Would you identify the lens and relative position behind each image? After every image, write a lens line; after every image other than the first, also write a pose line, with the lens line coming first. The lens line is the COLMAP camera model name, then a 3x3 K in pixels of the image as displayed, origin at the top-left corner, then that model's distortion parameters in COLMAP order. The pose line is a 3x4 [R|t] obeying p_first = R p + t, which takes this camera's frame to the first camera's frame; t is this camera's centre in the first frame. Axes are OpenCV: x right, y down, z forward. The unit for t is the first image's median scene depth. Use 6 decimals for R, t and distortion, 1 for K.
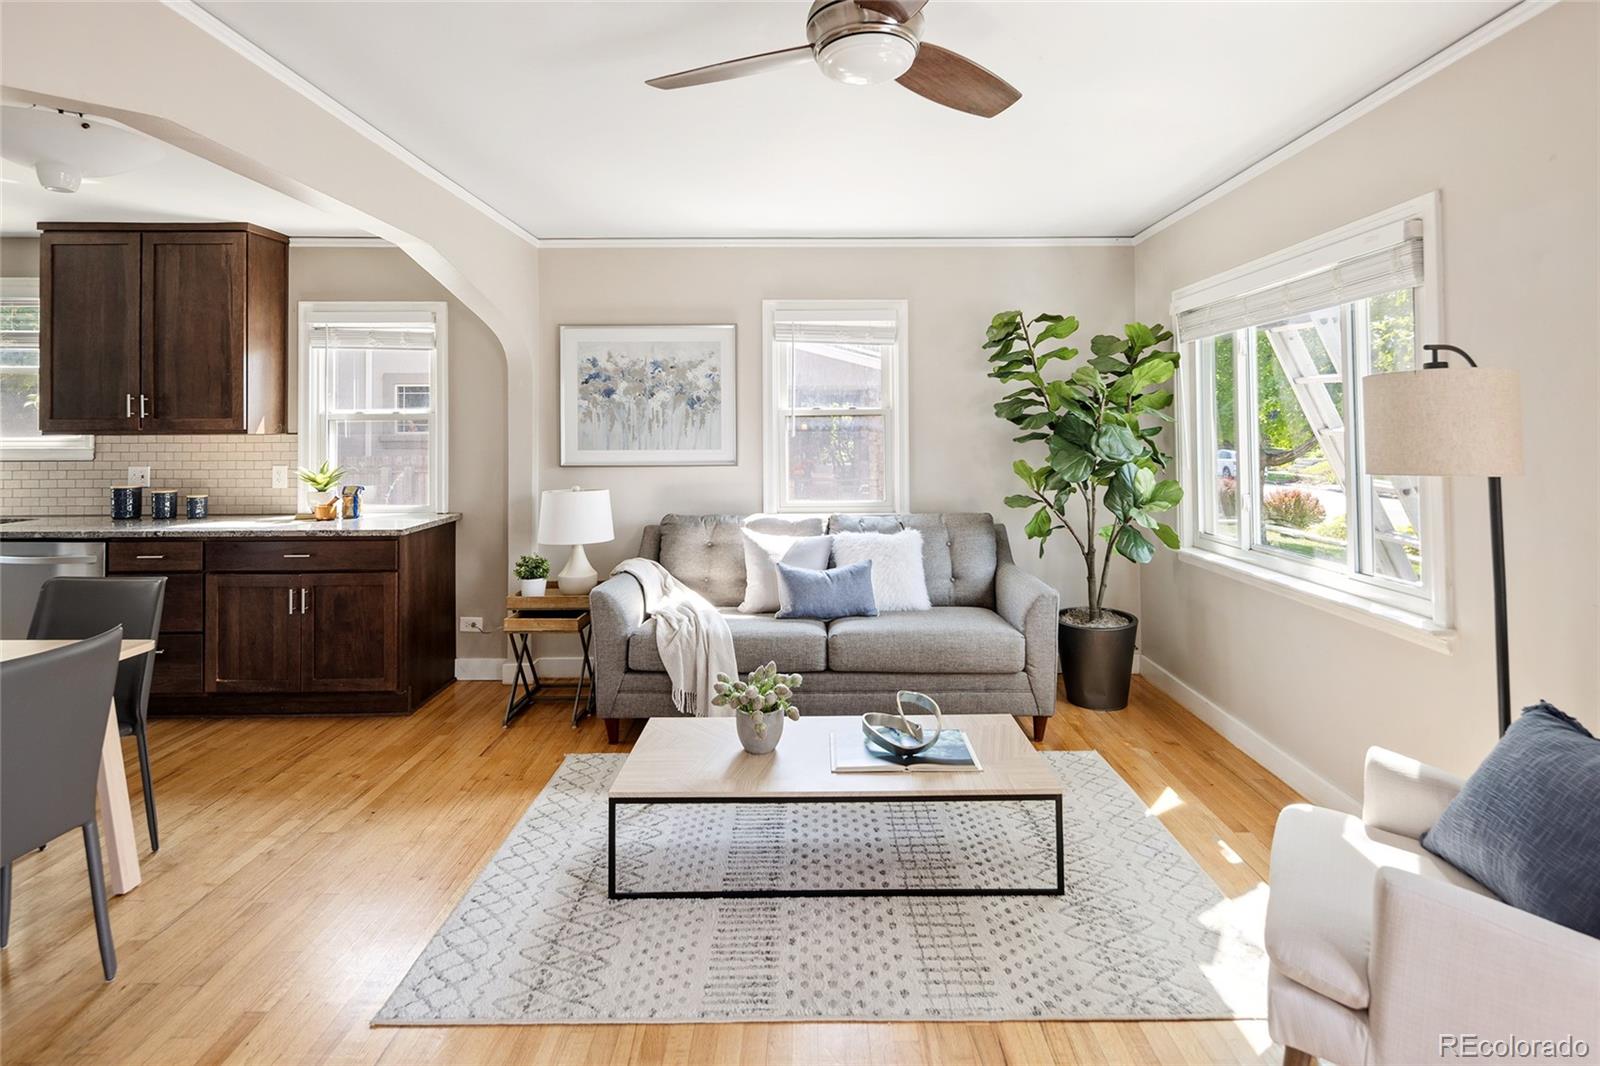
lens RADIAL K [[782.2, 0, 828.8], [0, 782.2, 413.8], [0, 0, 1]] dist [0.007960, -0.005629]
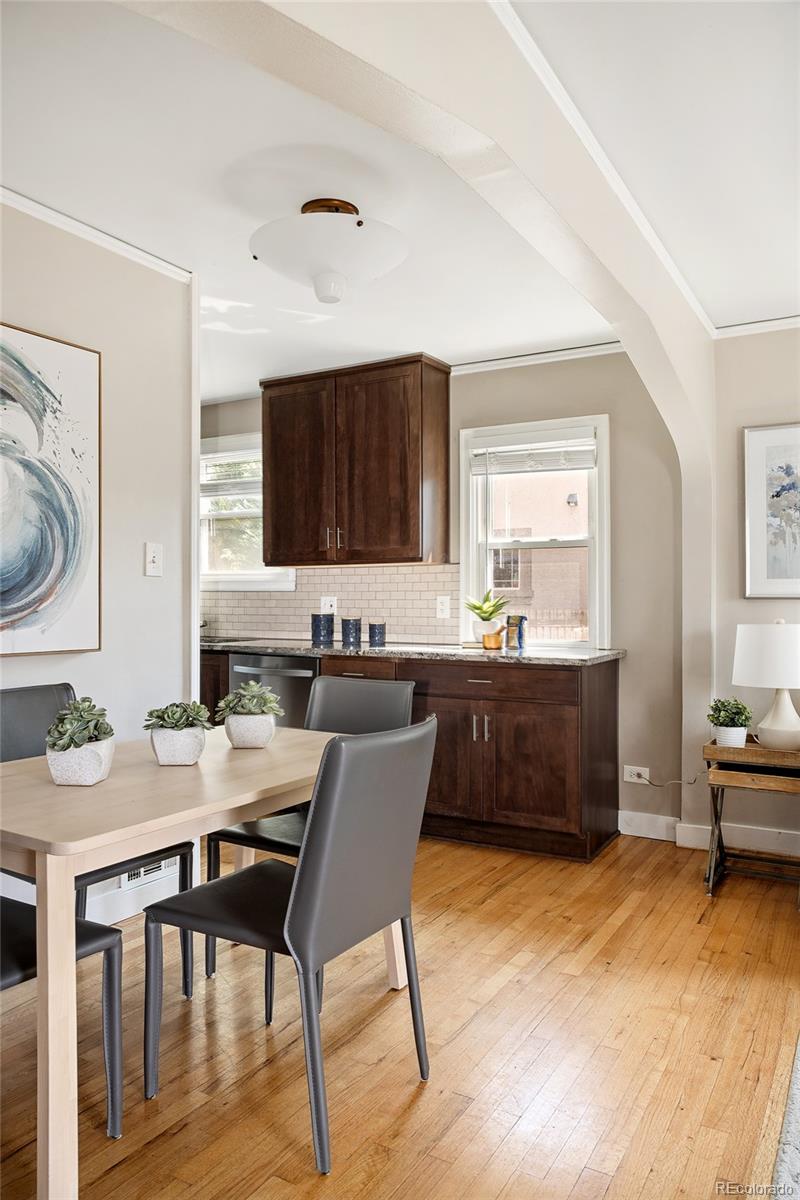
lens RADIAL K [[827.0, 0, 381.7], [0, 827.0, 607.6], [0, 0, 1]] dist [-0.038329, -0.009549]
pose [[0.848385, 0.010497, -0.529275, -0.225212], [0.003179, 0.999684, 0.024922, 0.059596], [0.529370, -0.022826, 0.848084, 0.065816]]
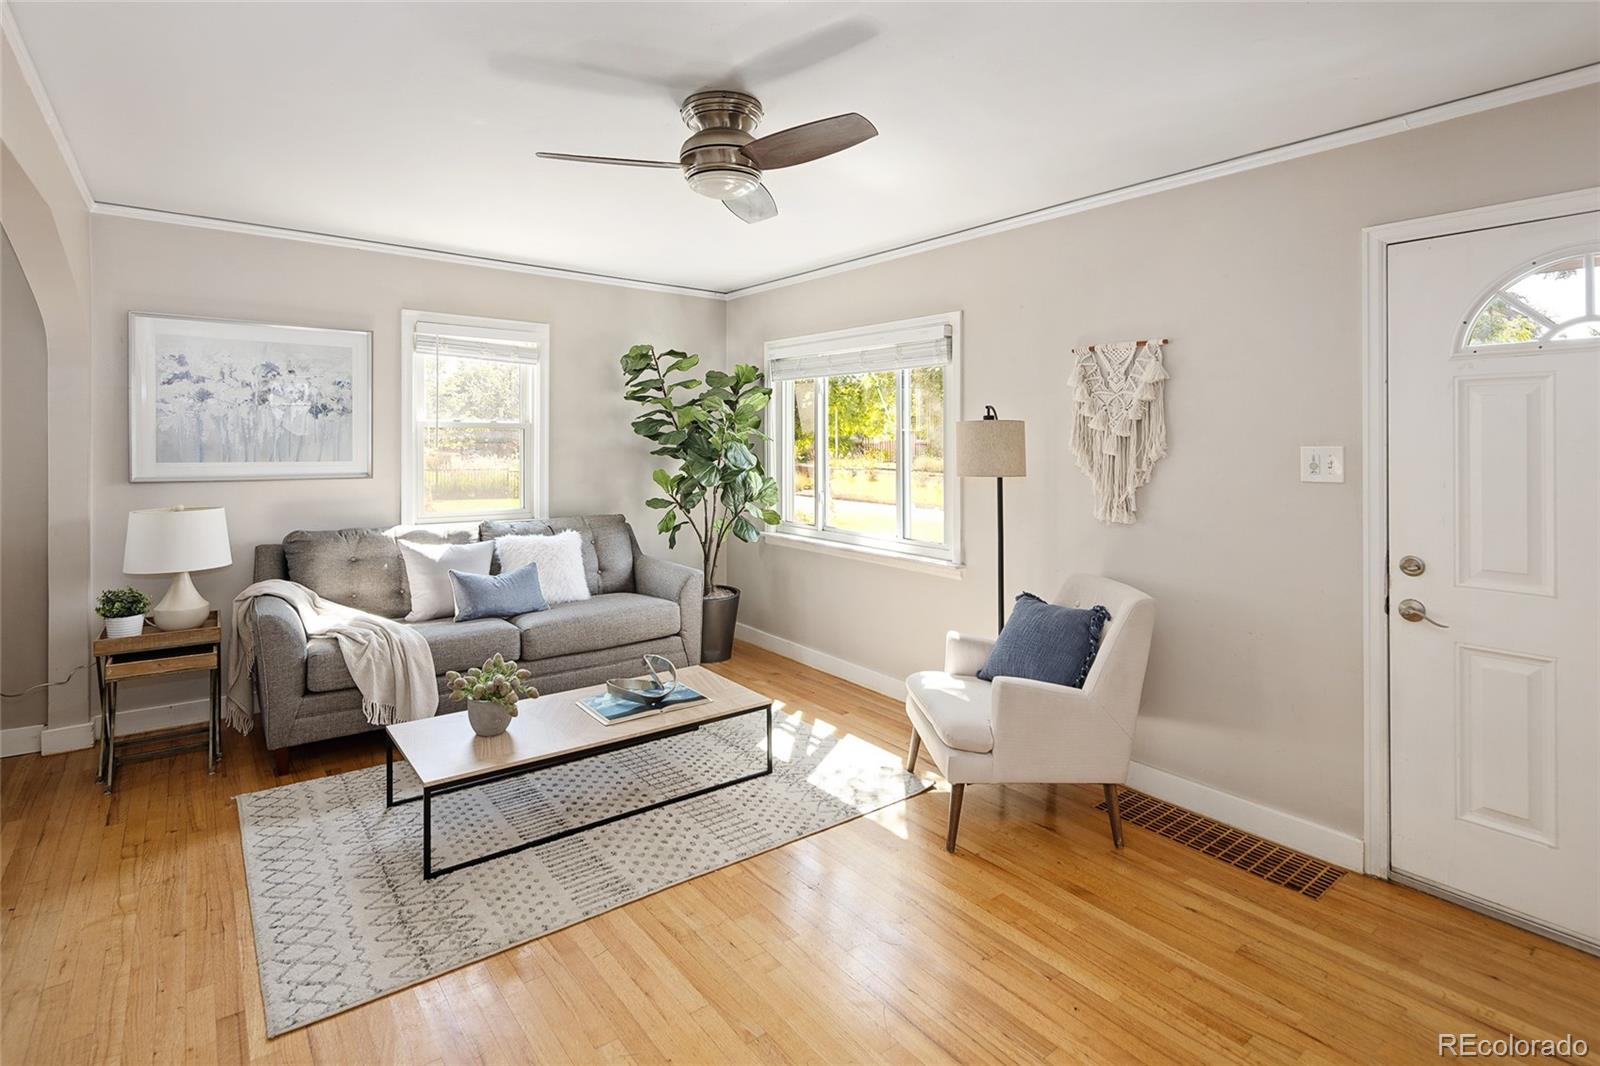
lens RADIAL K [[782.2, 0, 779.8], [0, 782.2, 427.0], [0, 0, 1]] dist [0.007960, -0.005629]
pose [[0.803479, 0.023201, 0.594881, -0.310523], [-0.026232, 0.999650, -0.003558, -0.006832], [-0.594755, -0.012746, 0.803806, -0.083896]]
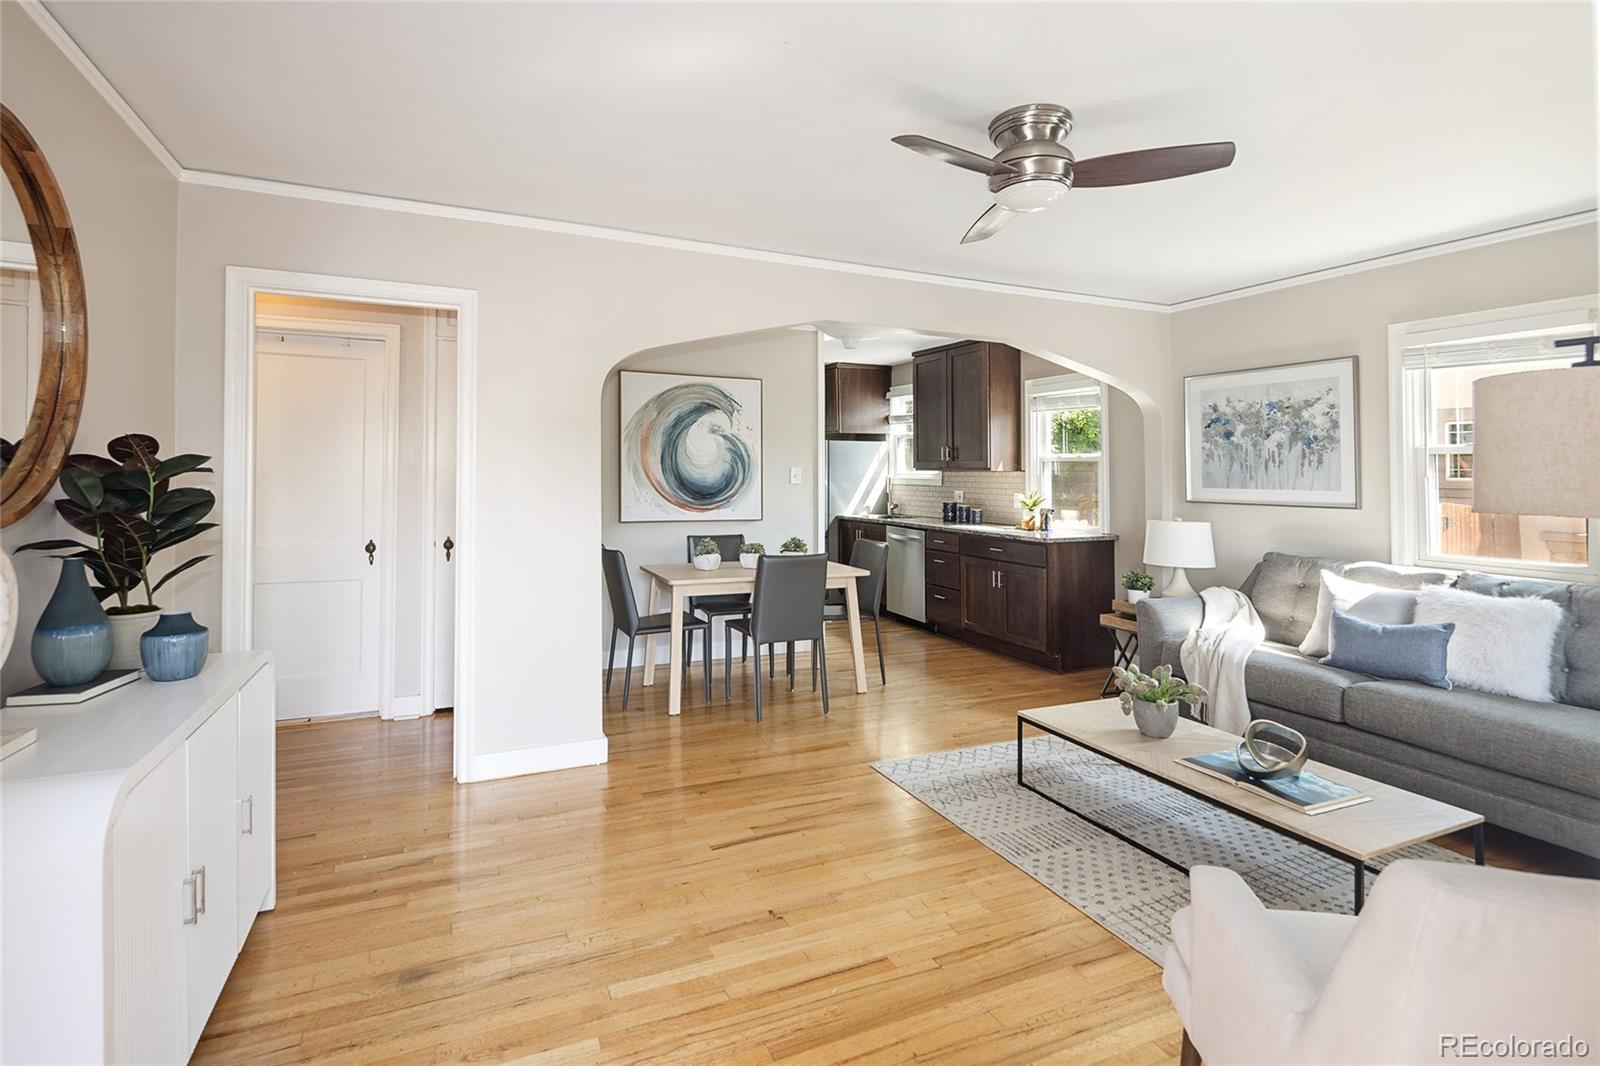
lens RADIAL K [[782.2, 0, 767.7], [0, 782.2, 447.5], [0, 0, 1]] dist [0.007960, -0.005629]
pose [[0.384059, -0.021562, -0.923057, 0.516547], [0.005398, 0.999763, -0.021108, 0.010570], [0.923293, 0.003124, 0.384084, 0.003975]]
